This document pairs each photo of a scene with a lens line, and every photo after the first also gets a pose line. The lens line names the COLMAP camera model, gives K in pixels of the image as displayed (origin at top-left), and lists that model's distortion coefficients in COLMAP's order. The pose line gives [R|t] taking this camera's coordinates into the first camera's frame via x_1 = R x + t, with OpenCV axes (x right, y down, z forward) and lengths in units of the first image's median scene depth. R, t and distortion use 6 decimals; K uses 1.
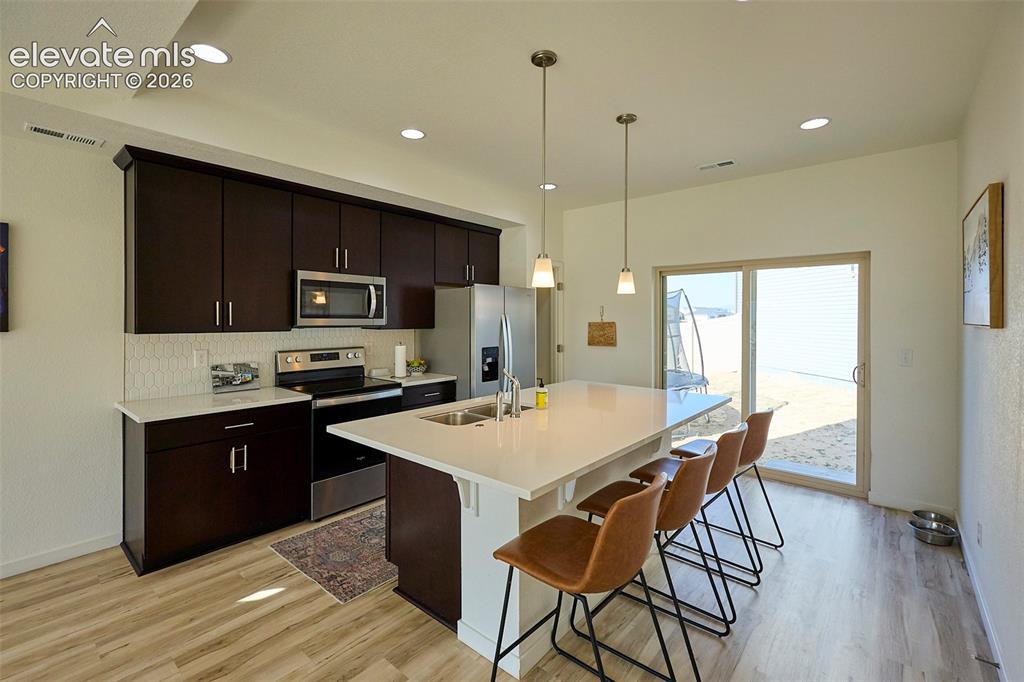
lens RADIAL K [[448.7, 0, 510.5], [0, 448.7, 320.3], [0, 0, 1]] dist [0.001461, -0.000136]
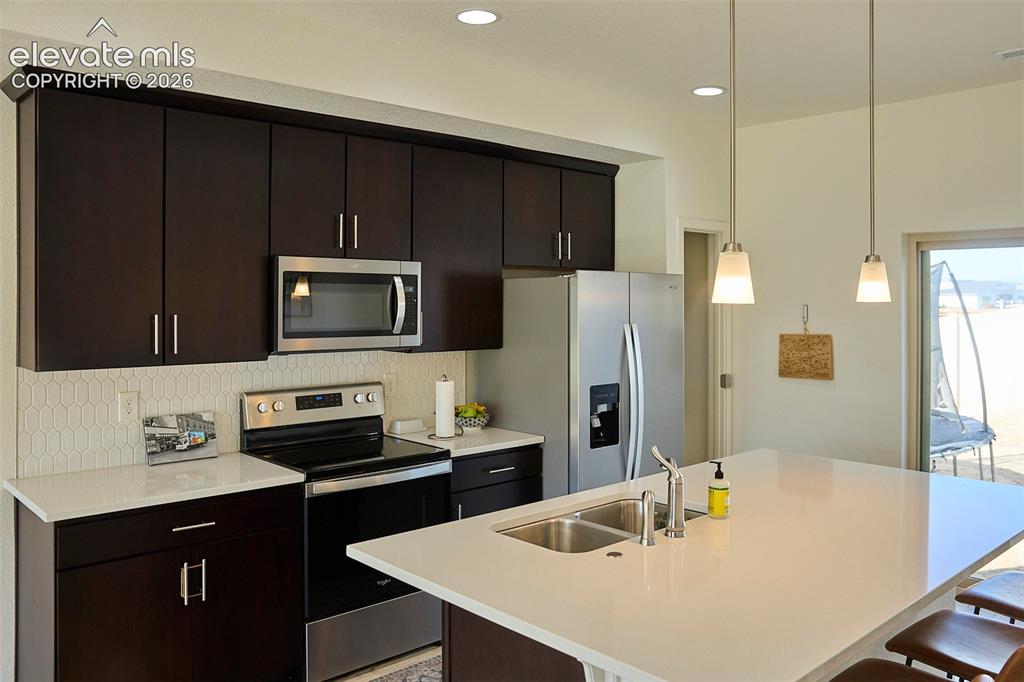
lens RADIAL K [[811.5, 0, 514.1], [0, 811.5, 302.1], [0, 0, 1]] dist [-0.099501, 0.110204]
pose [[0.993471, -0.000286, -0.114082, -0.048175], [0.000129, 0.999999, -0.001388, -0.046011], [0.114082, 0.001364, 0.993470, 0.000636]]
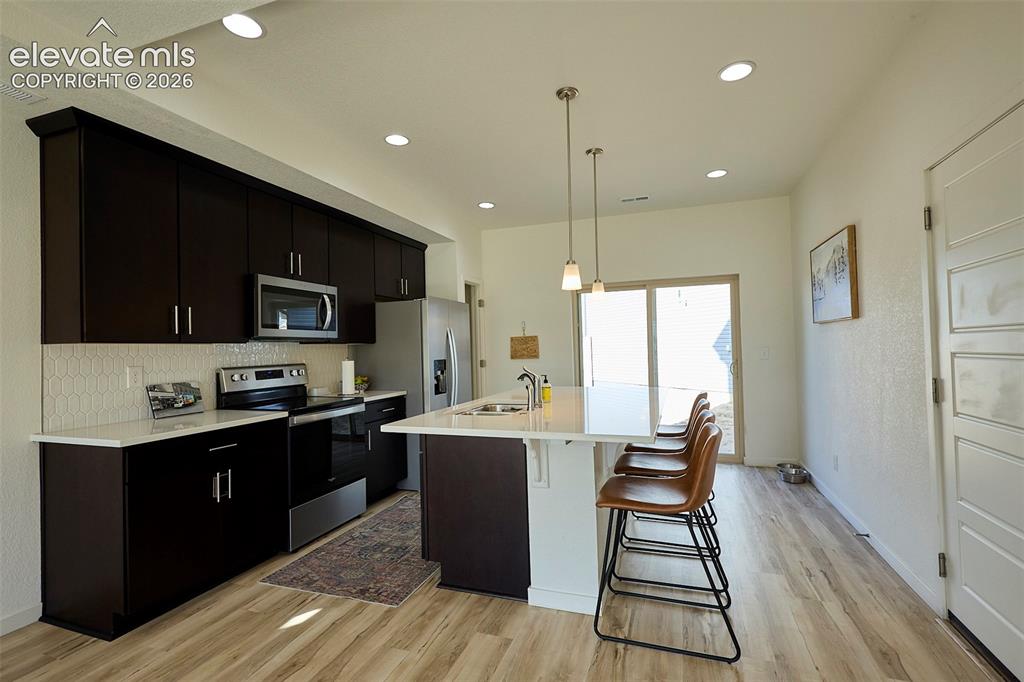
lens RADIAL K [[469.4, 0, 513.3], [0, 469.4, 340.6], [0, 0, 1]] dist [0.000947, 0.000342]
pose [[0.932308, -0.019423, 0.361143, -0.309340], [0.027784, 0.999452, -0.017973, 0.046399], [-0.360597, 0.026790, 0.932337, -0.041677]]
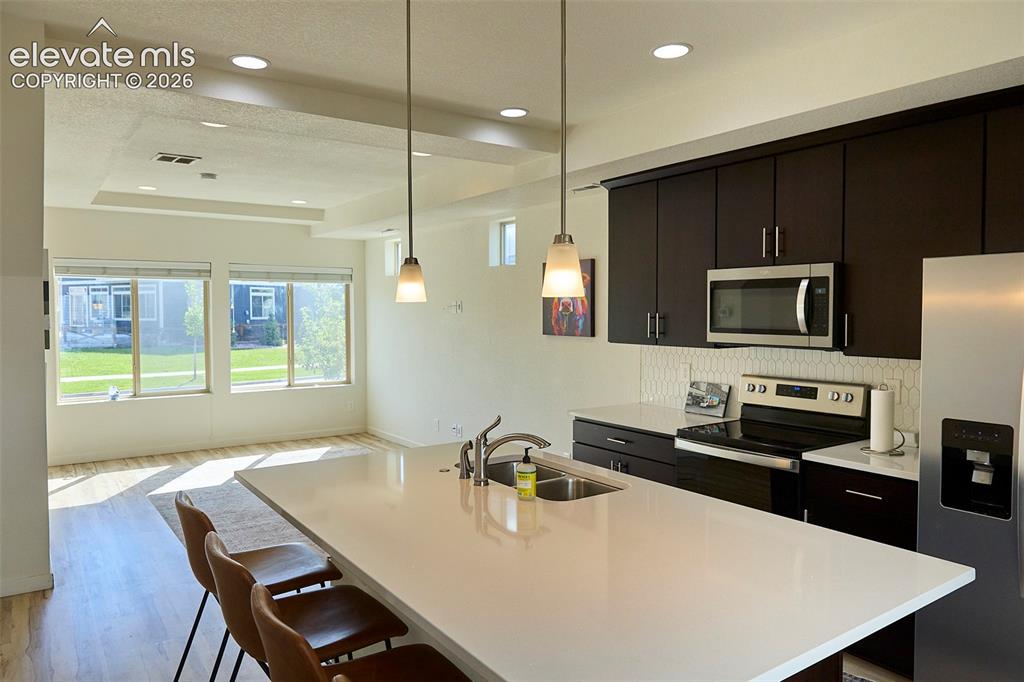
lens RADIAL K [[699.5, 0, 515.0], [0, 699.5, 335.3], [0, 0, 1]] dist [-0.004962, -0.002224]
pose [[-0.246202, 0.033445, -0.968641, 0.703600], [-0.002177, 0.999383, 0.035060, -0.037123], [0.969216, 0.010741, -0.245978, 0.883904]]
